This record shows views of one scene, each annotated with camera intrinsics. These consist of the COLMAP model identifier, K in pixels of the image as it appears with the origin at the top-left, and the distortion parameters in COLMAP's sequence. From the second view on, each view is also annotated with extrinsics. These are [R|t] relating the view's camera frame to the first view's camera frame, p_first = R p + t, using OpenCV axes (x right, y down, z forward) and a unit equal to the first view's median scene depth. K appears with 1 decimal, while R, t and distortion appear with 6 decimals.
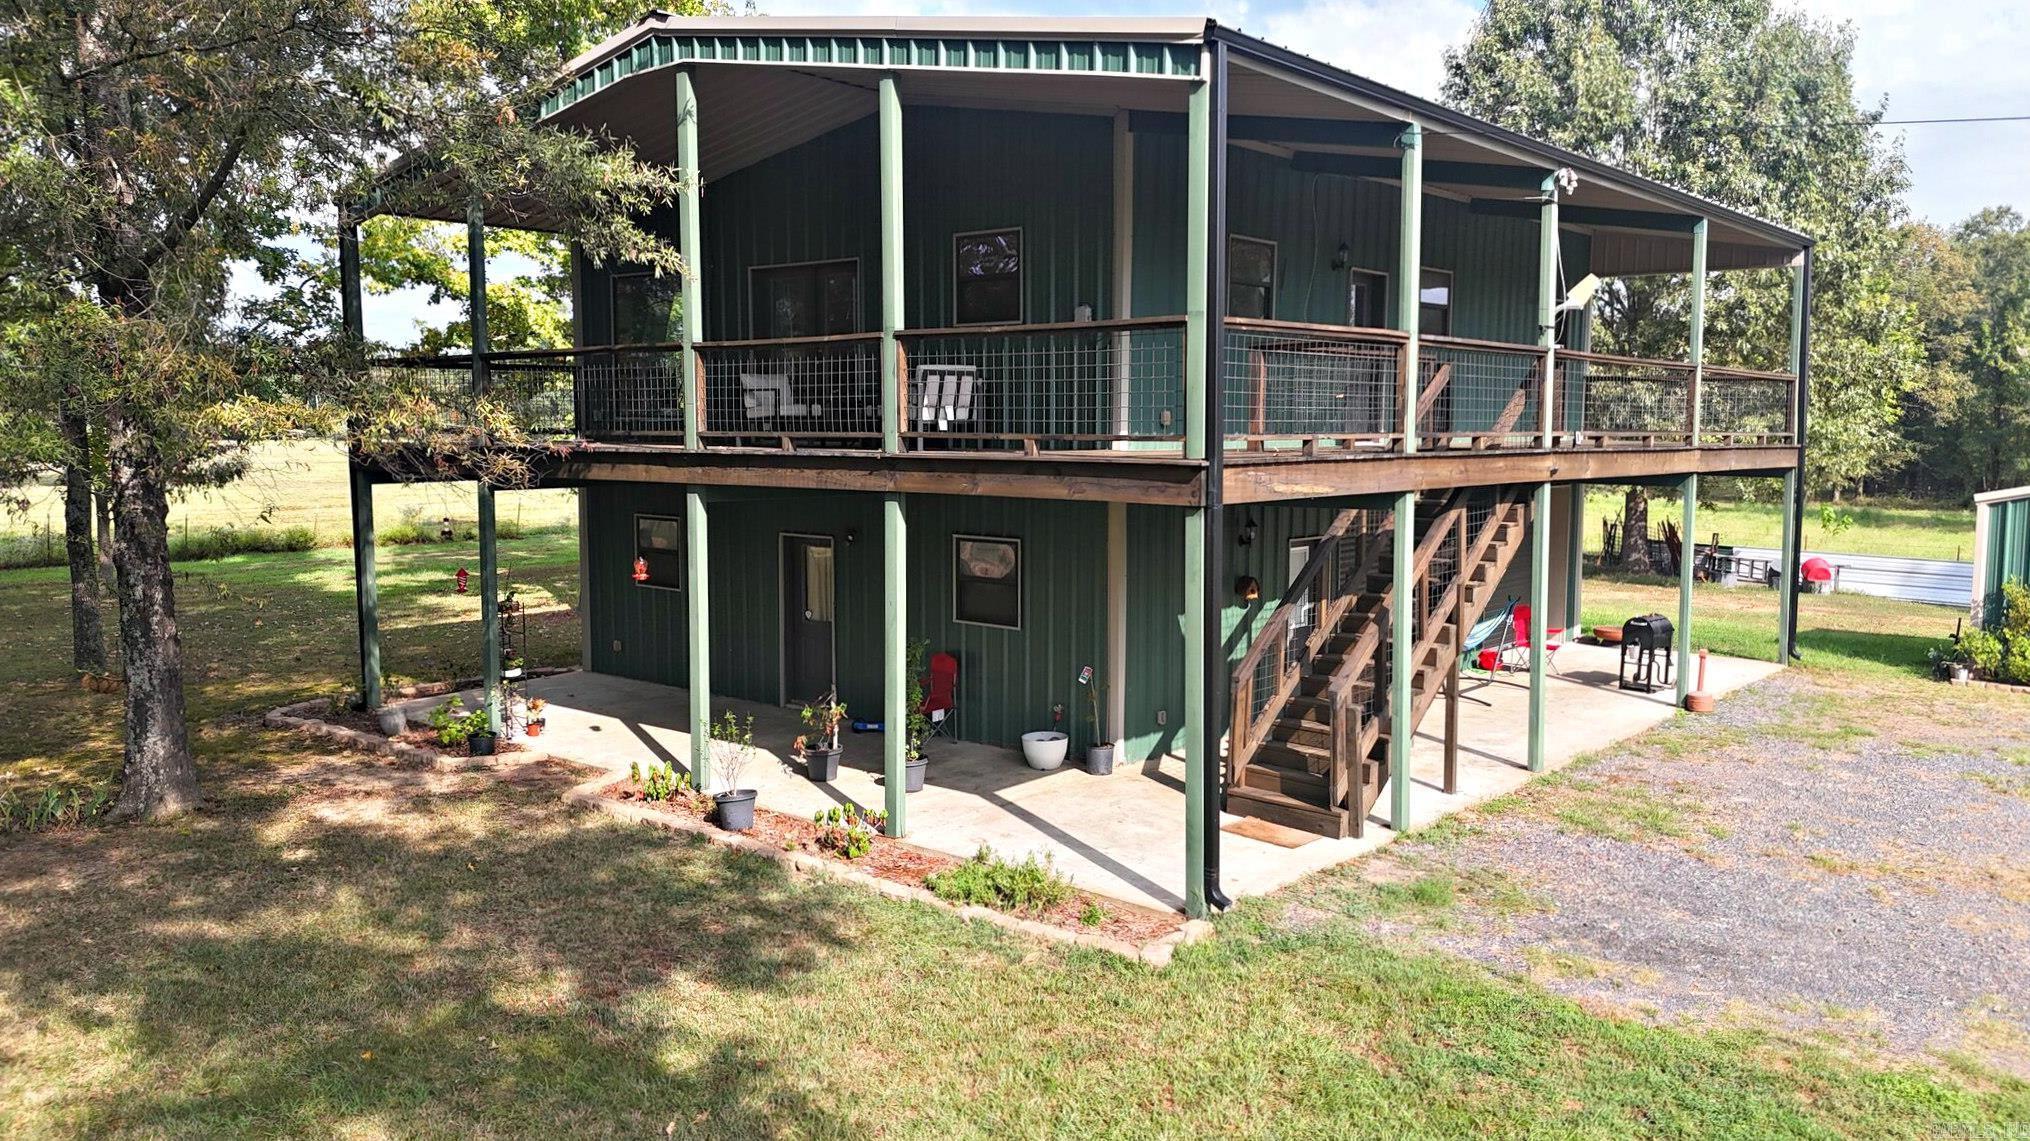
lens RADIAL K [[1487.4, 0, 1015.0], [0, 1487.4, 570.5], [0, 0, 1]] dist [0.098970, -0.133455]
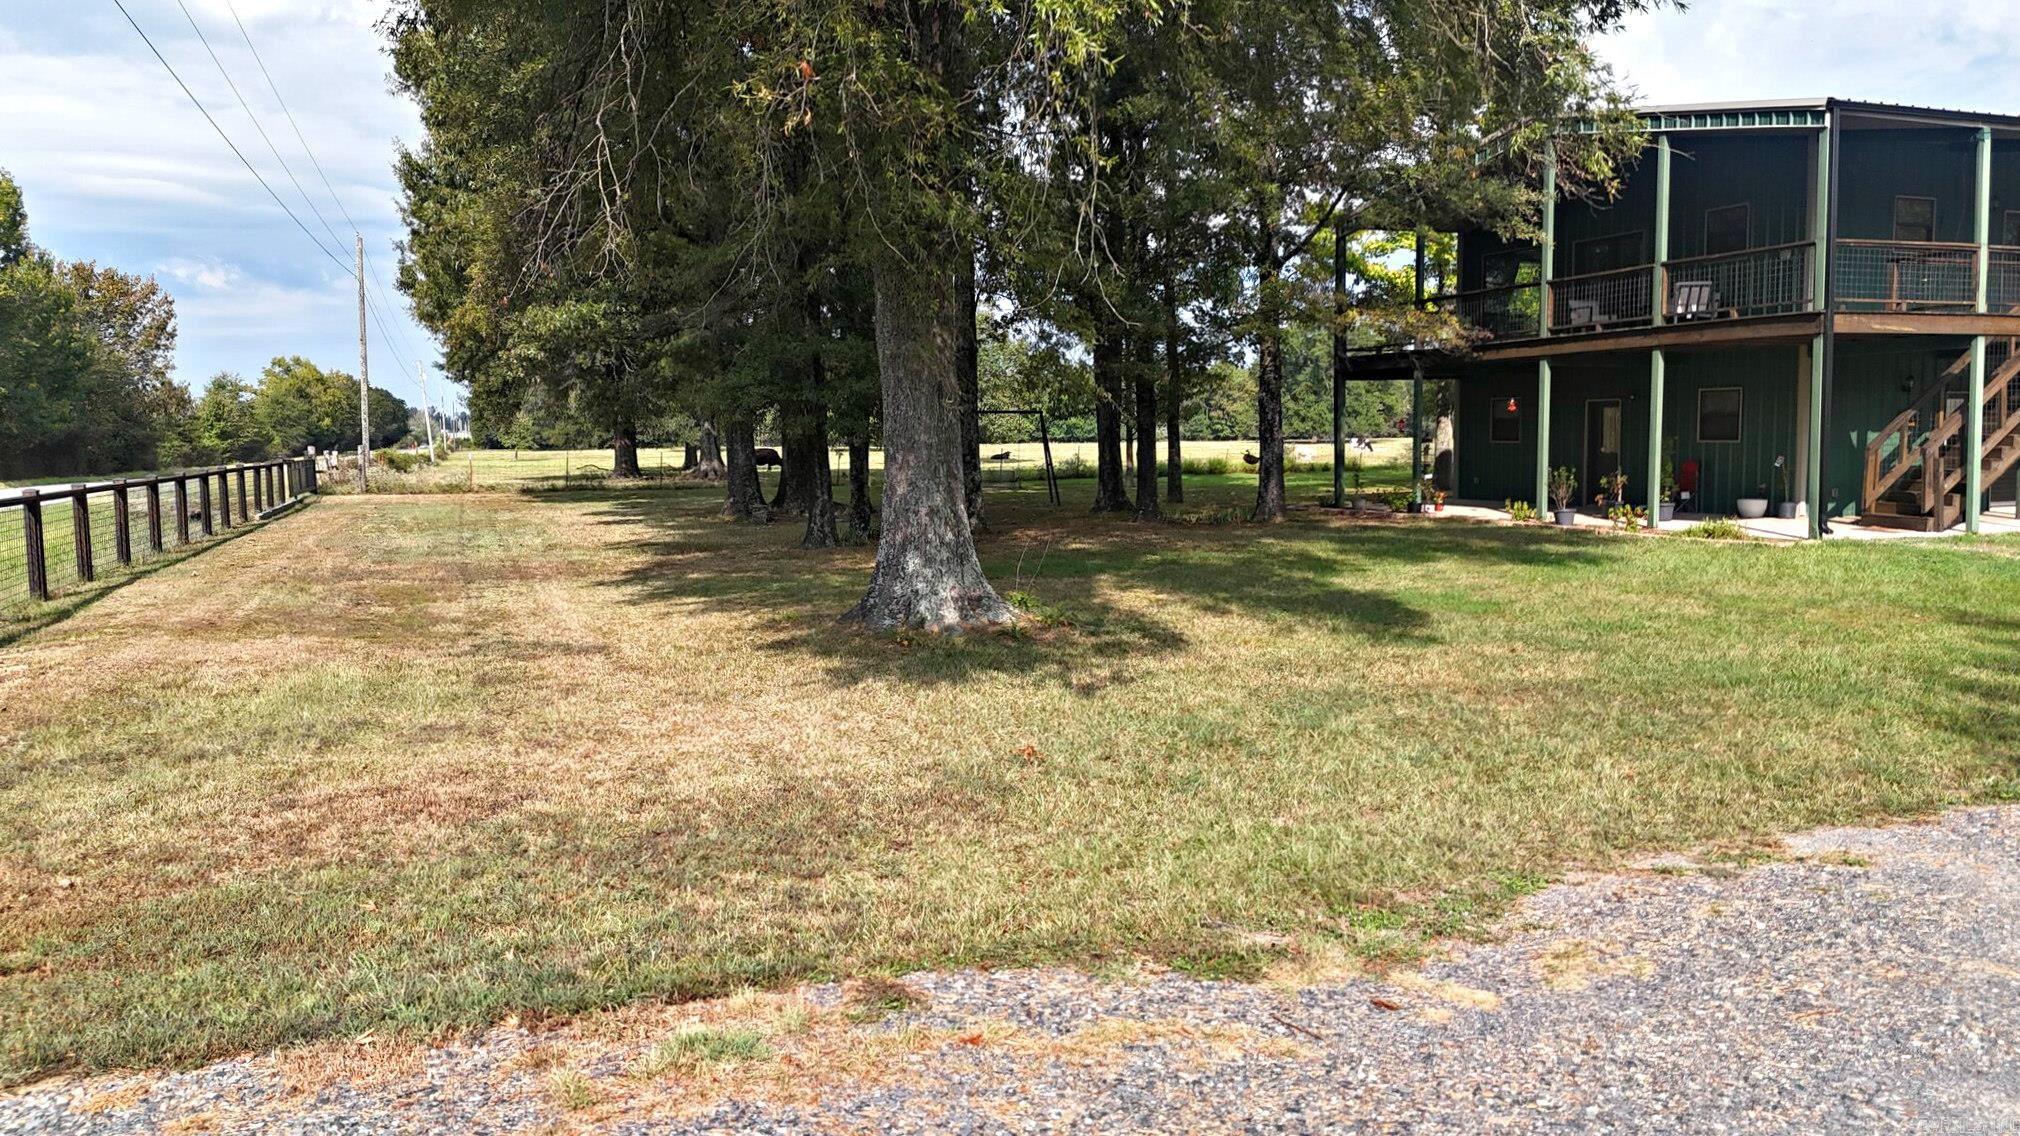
lens RADIAL K [[1485.2, 0, 1016.9], [0, 1485.2, 559.3], [0, 0, 1]] dist [0.098787, -0.131456]
pose [[0.878515, 0.028505, -0.476863, 0.125204], [-0.034767, 0.999386, -0.004313, 0.255619], [0.476447, 0.020368, 0.878967, -1.087095]]
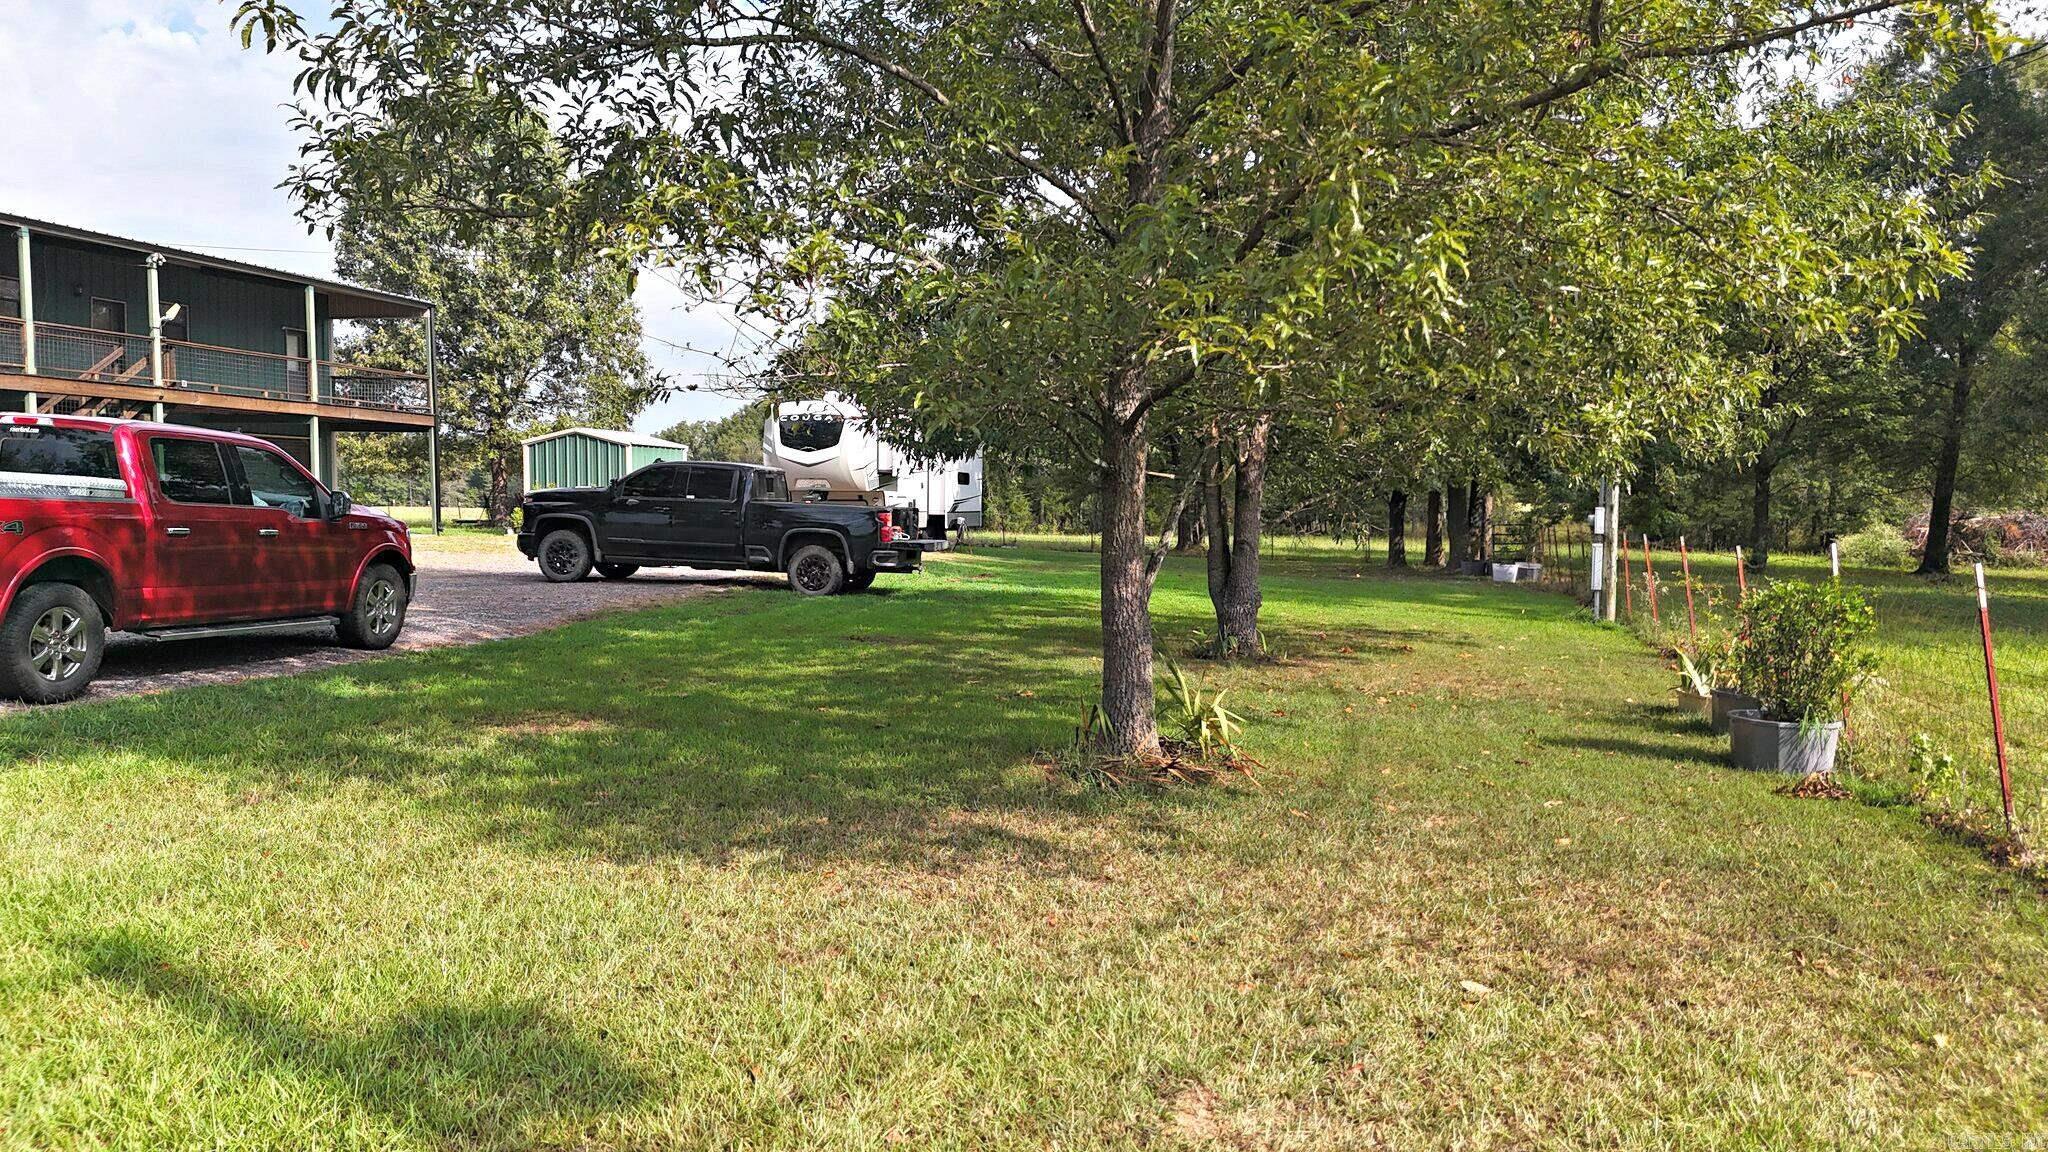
lens RADIAL K [[1505.8, 0, 1031.0], [0, 1505.8, 567.2], [0, 0, 1]] dist [0.098787, -0.131456]
pose [[0.889237, -0.018876, 0.457057, 0.533404], [0.042833, 0.998194, -0.042110, 0.362599], [-0.455437, 0.057023, 0.888440, -1.656933]]
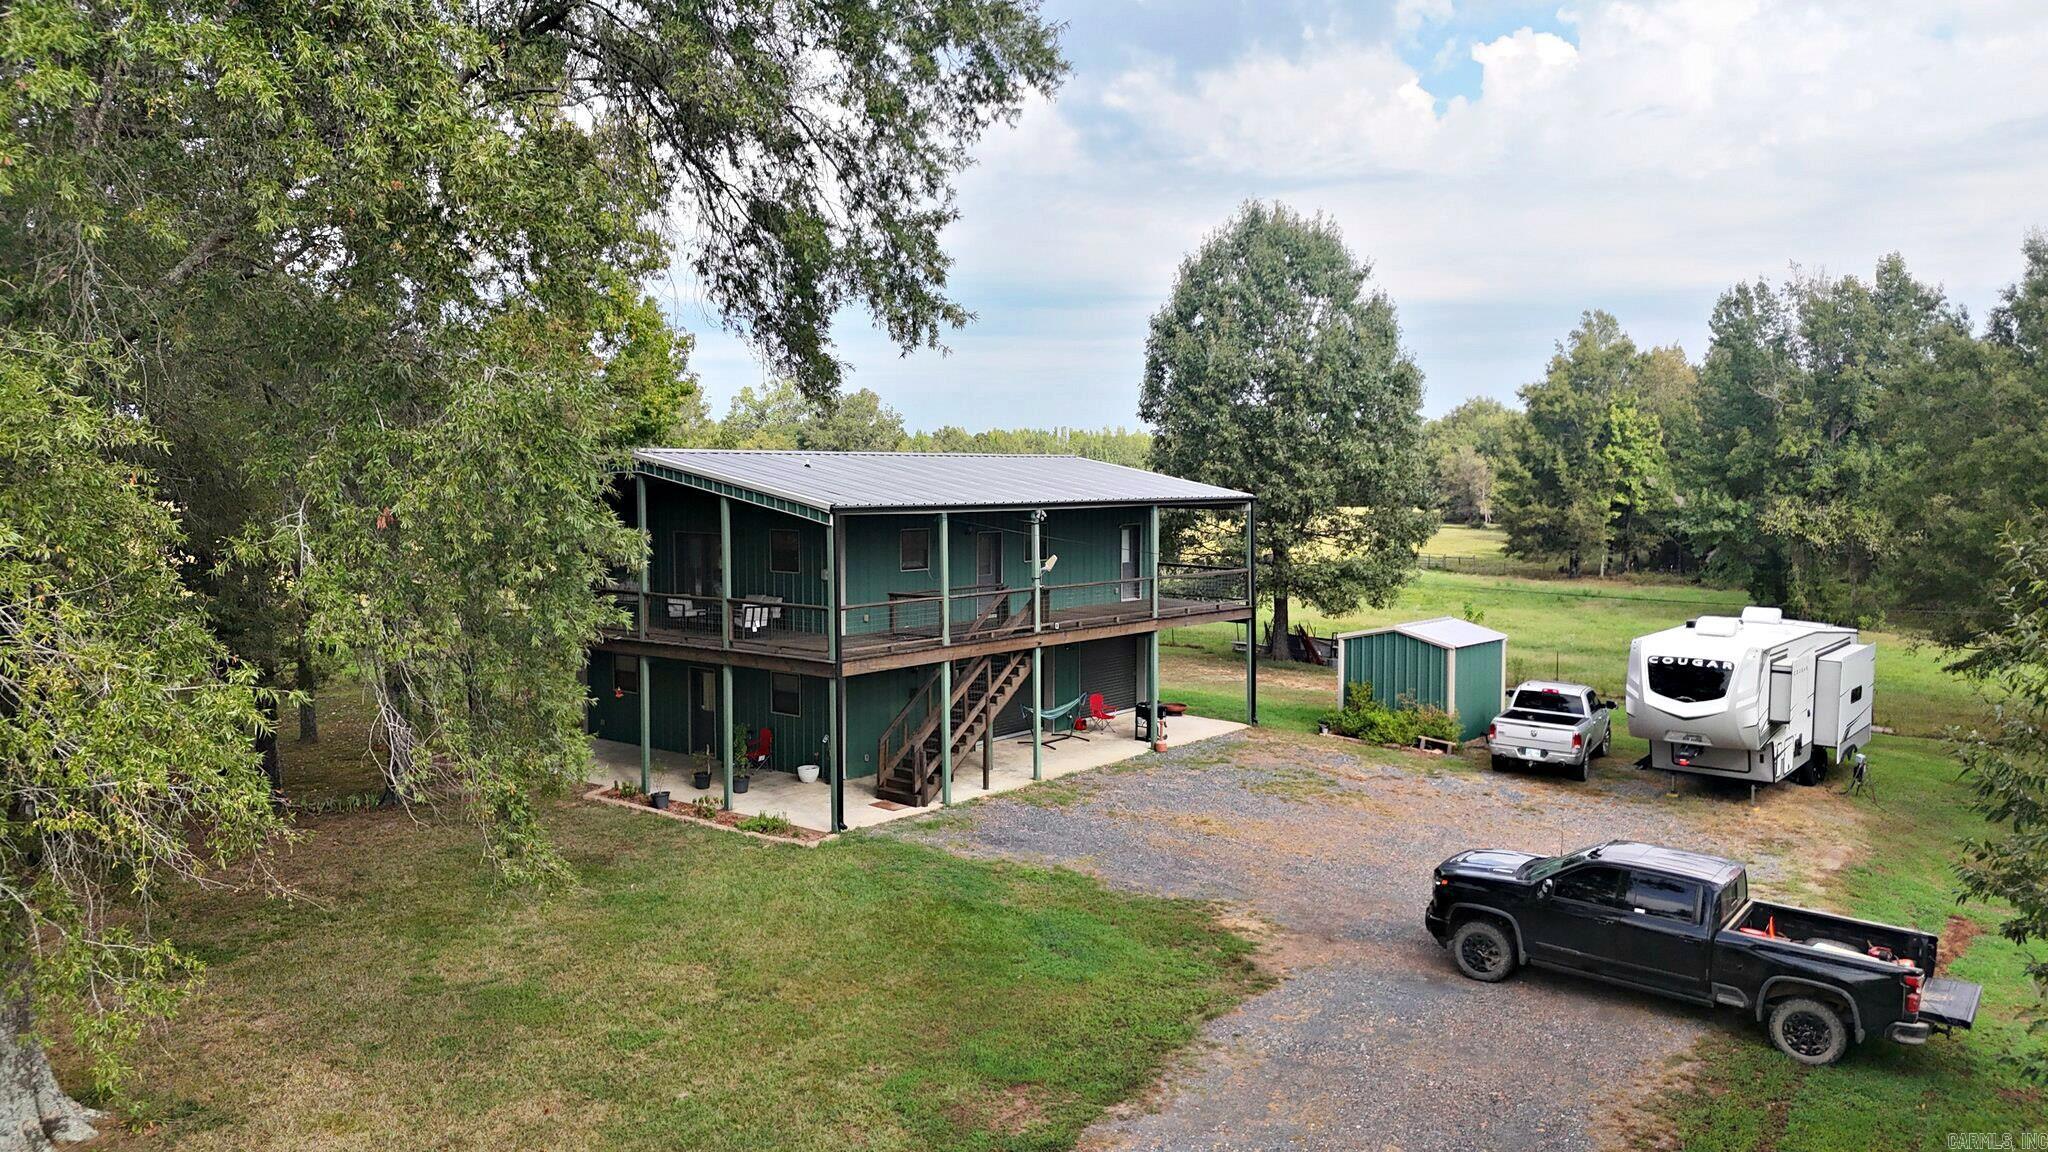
lens RADIAL K [[1505.8, 0, 1031.0], [0, 1505.8, 567.2], [0, 0, 1]] dist [0.098787, -0.131456]
pose [[0.999487, -0.004682, 0.031681, 0.324094], [0.005621, 0.999546, -0.029613, -0.131302], [-0.031528, 0.029776, 0.999059, -1.422484]]
